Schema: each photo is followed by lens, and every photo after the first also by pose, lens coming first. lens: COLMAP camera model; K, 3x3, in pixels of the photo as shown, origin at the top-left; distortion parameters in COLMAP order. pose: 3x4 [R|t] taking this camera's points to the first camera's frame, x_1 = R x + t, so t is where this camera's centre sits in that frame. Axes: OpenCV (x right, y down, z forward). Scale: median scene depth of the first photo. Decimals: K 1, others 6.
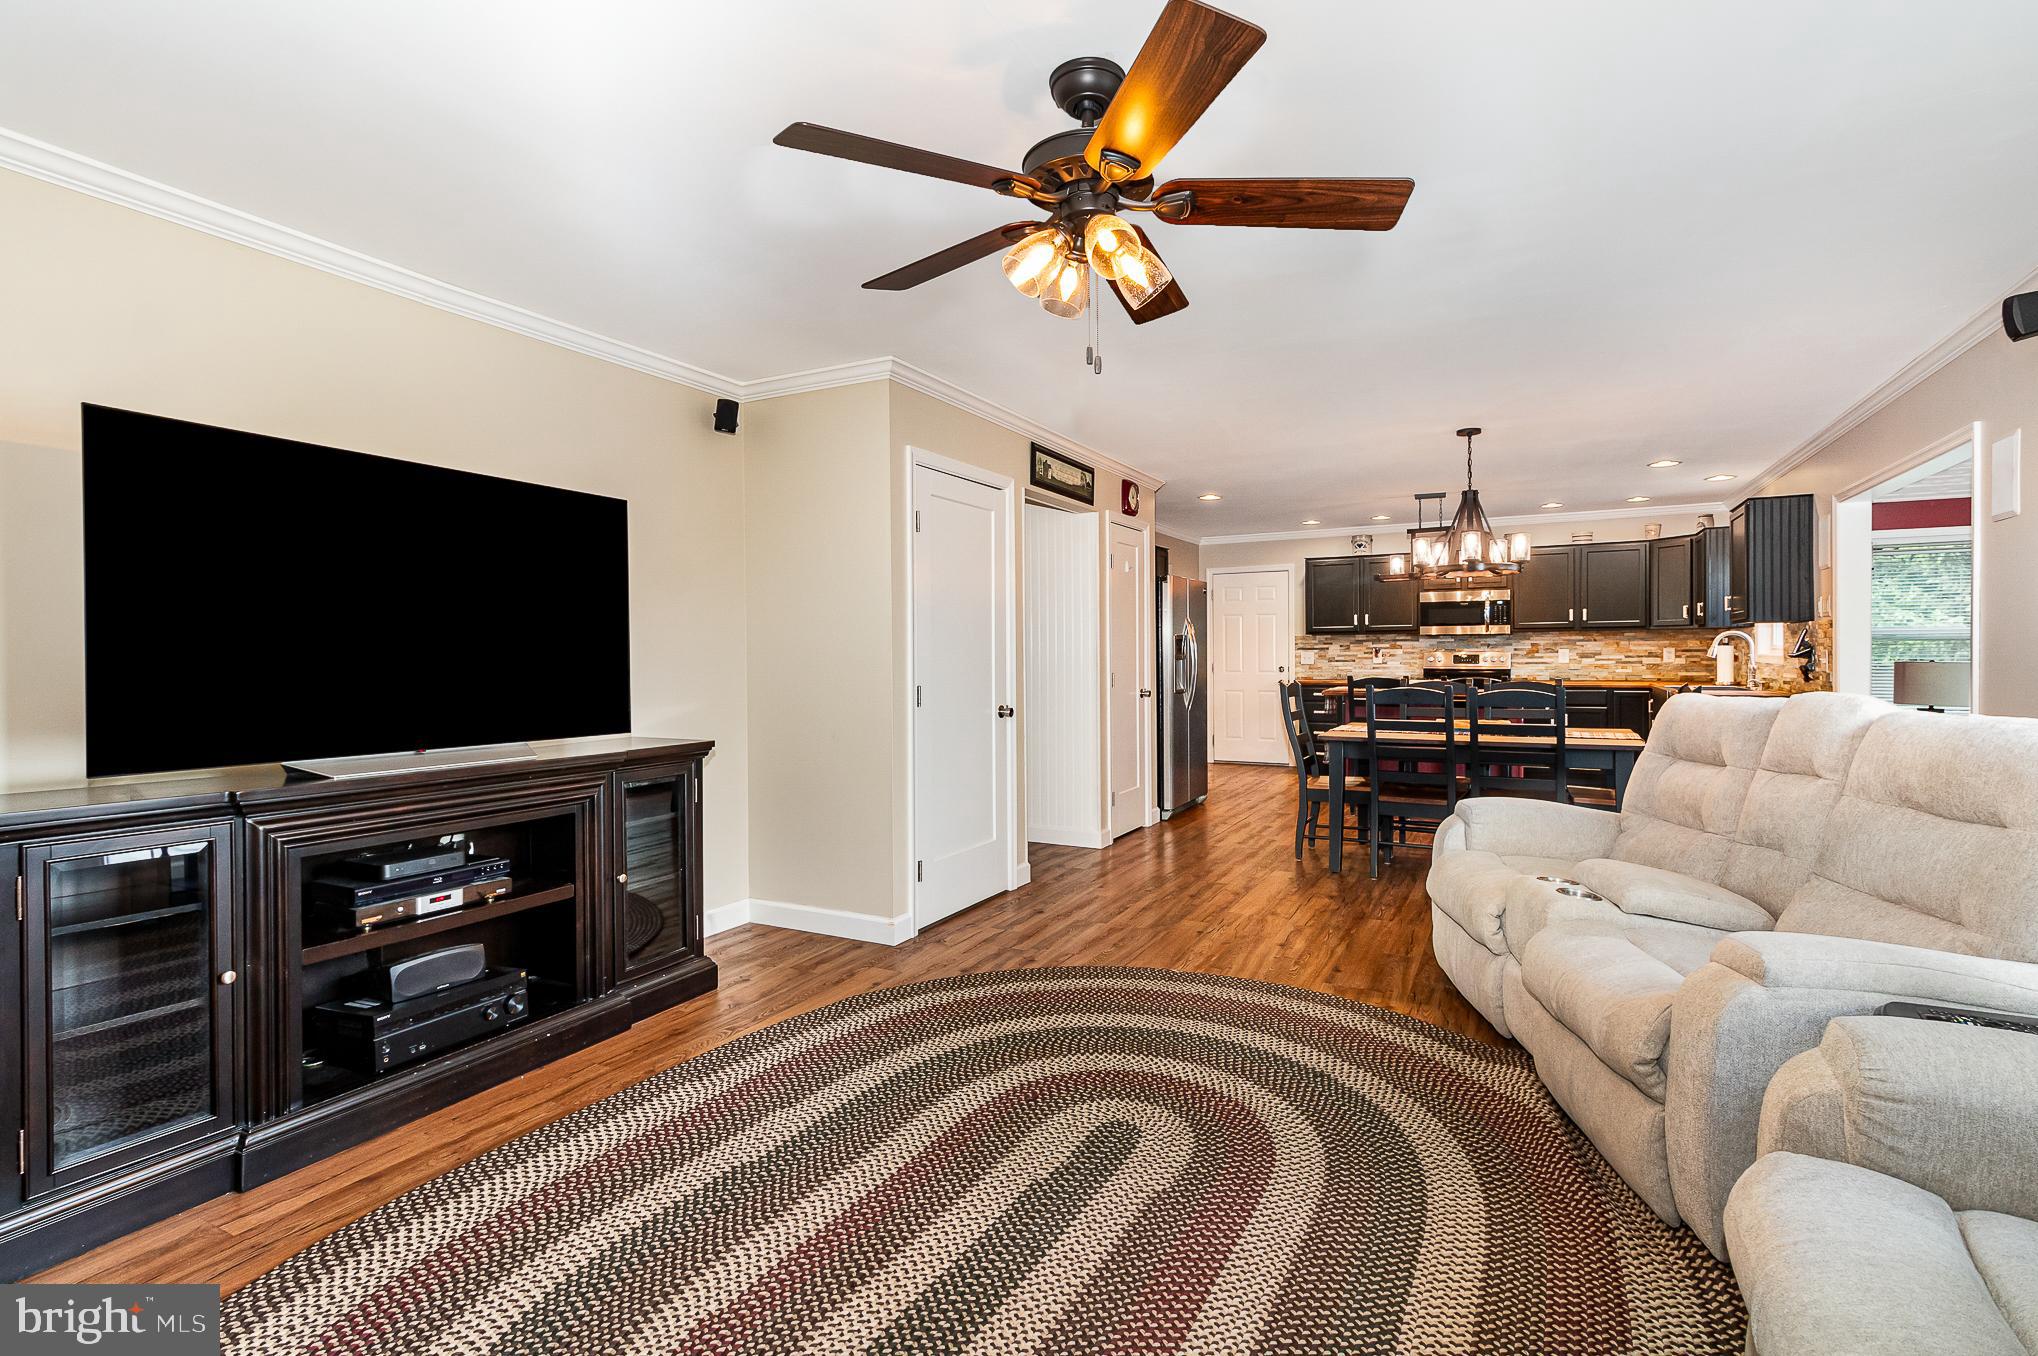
lens RADIAL K [[963.7, 0, 1006.2], [0, 963.7, 659.5], [0, 0, 1]] dist [0.001040, -0.000183]
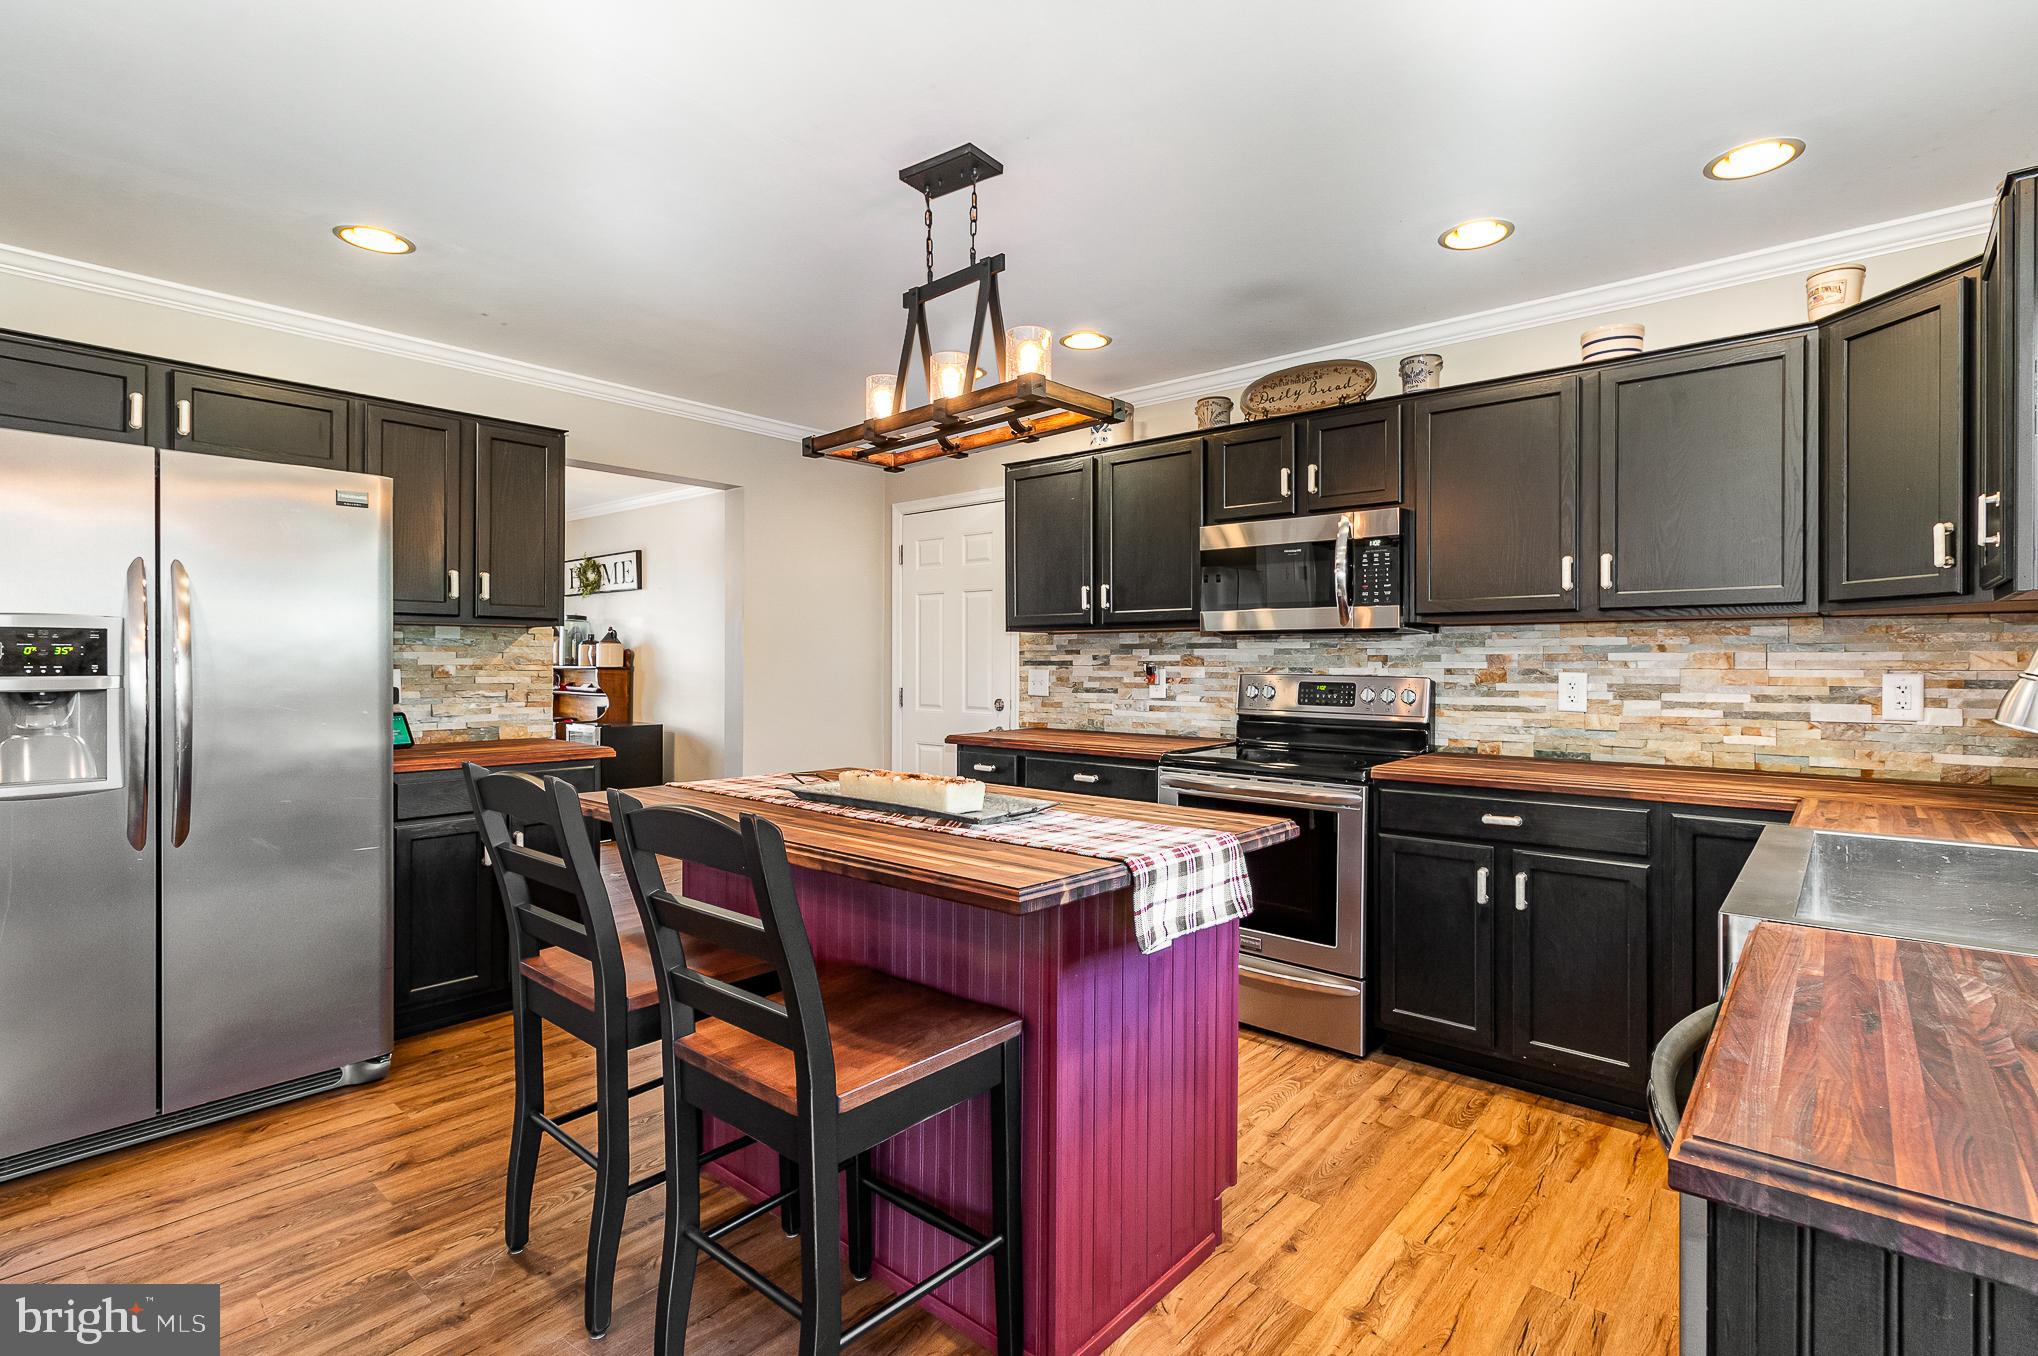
lens RADIAL K [[963.7, 0, 1015.7], [0, 963.7, 665.8], [0, 0, 1]] dist [0.001040, -0.000183]
pose [[0.979317, 0.008942, -0.202132, 0.453031], [-0.008501, 0.999959, 0.003052, -0.012635], [0.202151, -0.001270, 0.979353, 0.614010]]
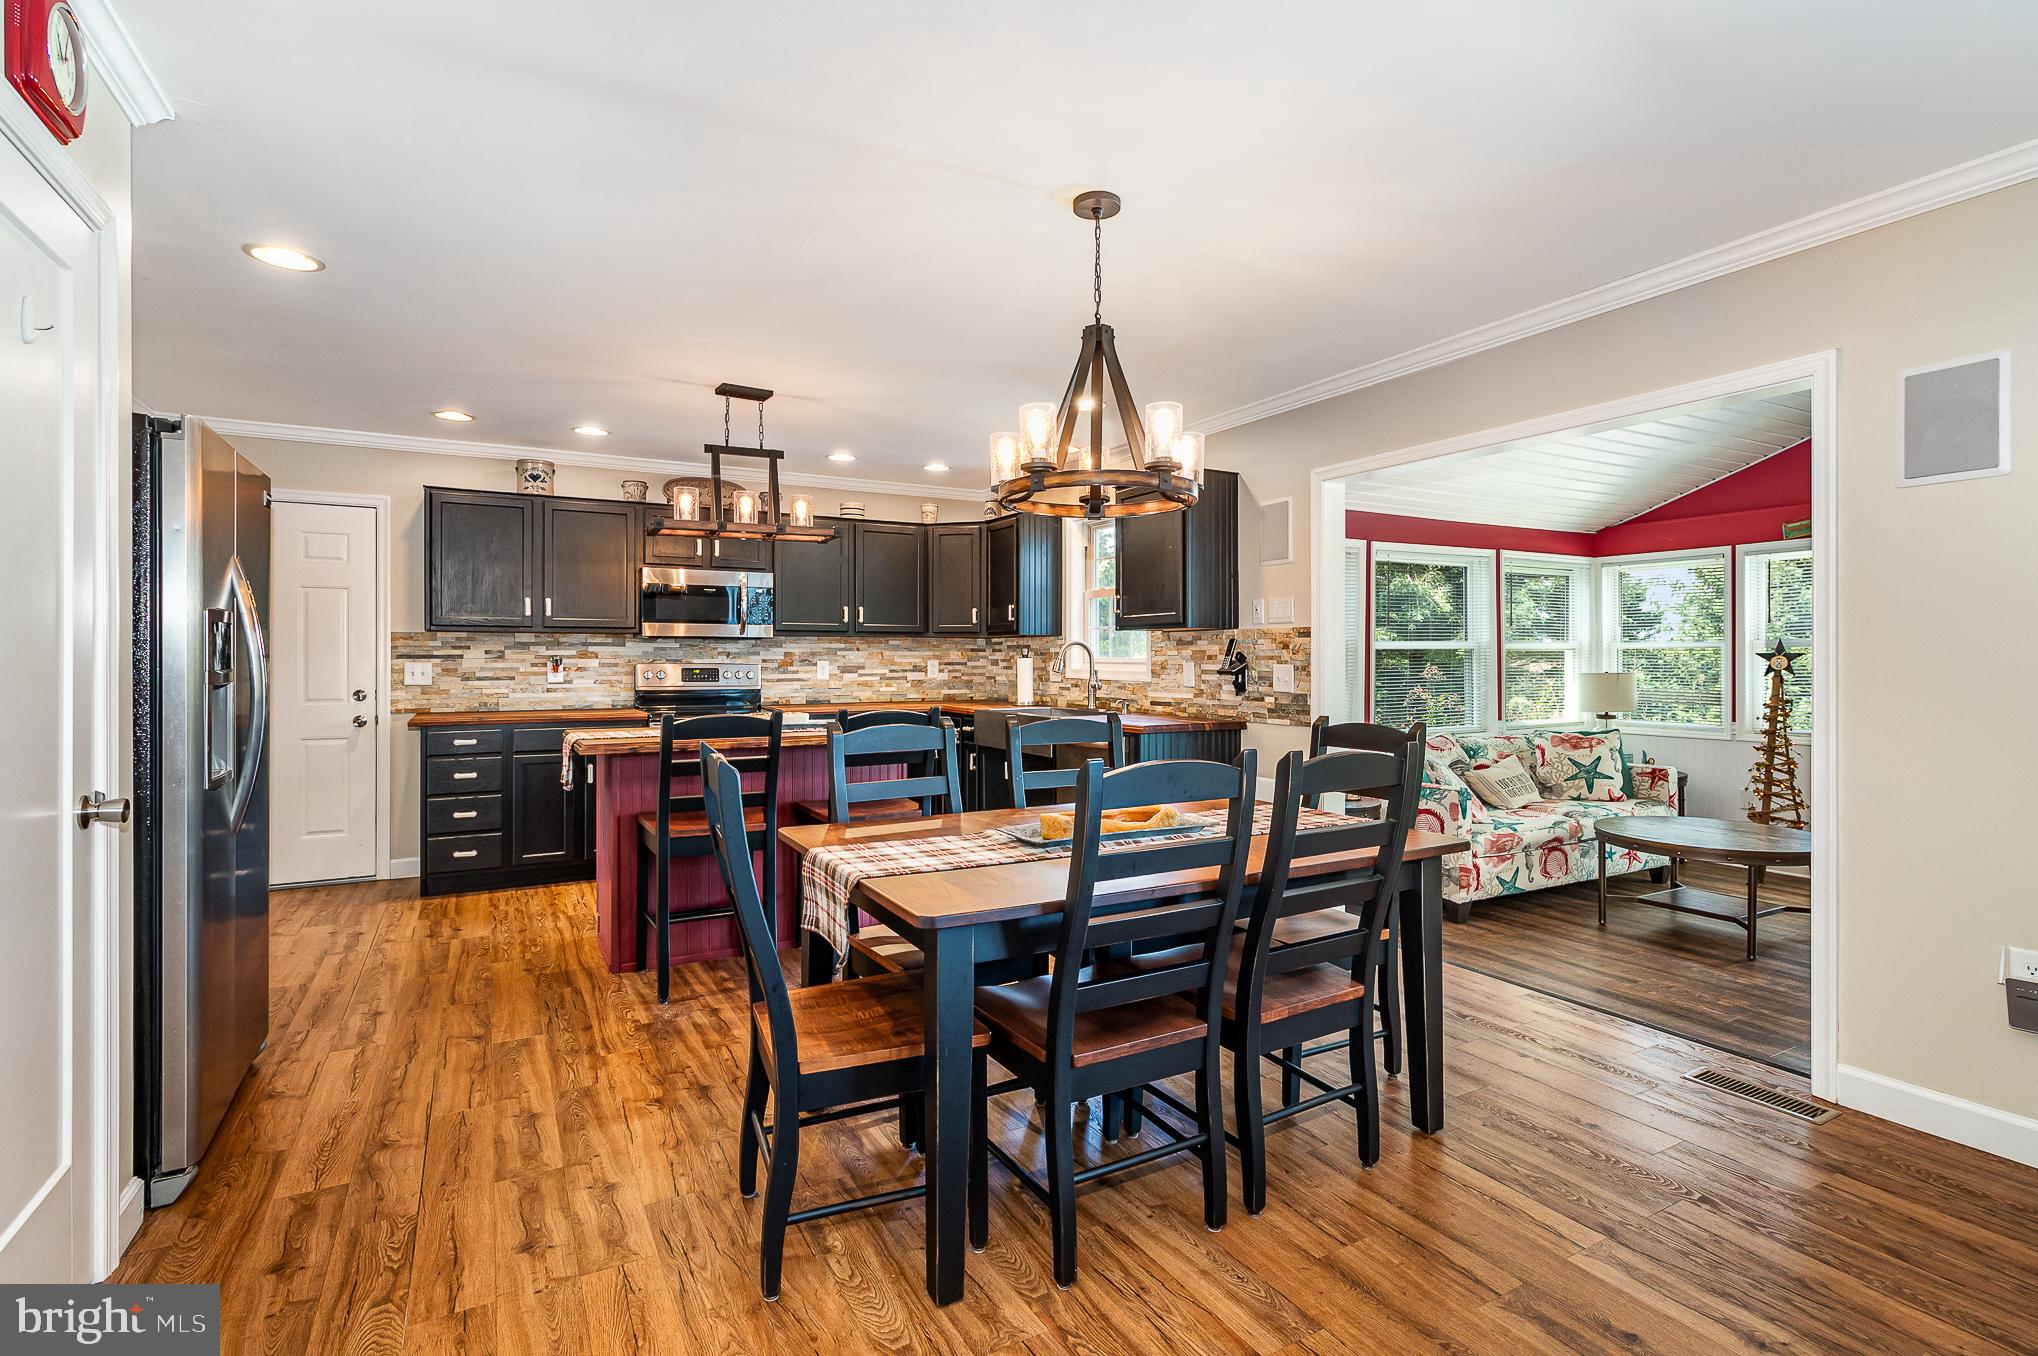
lens RADIAL K [[963.7, 0, 1027.9], [0, 963.7, 669.7], [0, 0, 1]] dist [0.001040, -0.000183]
pose [[0.525311, -0.001138, 0.850910, 0.038087], [0.001775, 0.999998, 0.000242, -0.003803], [-0.850908, 0.001383, 0.525312, 0.489251]]
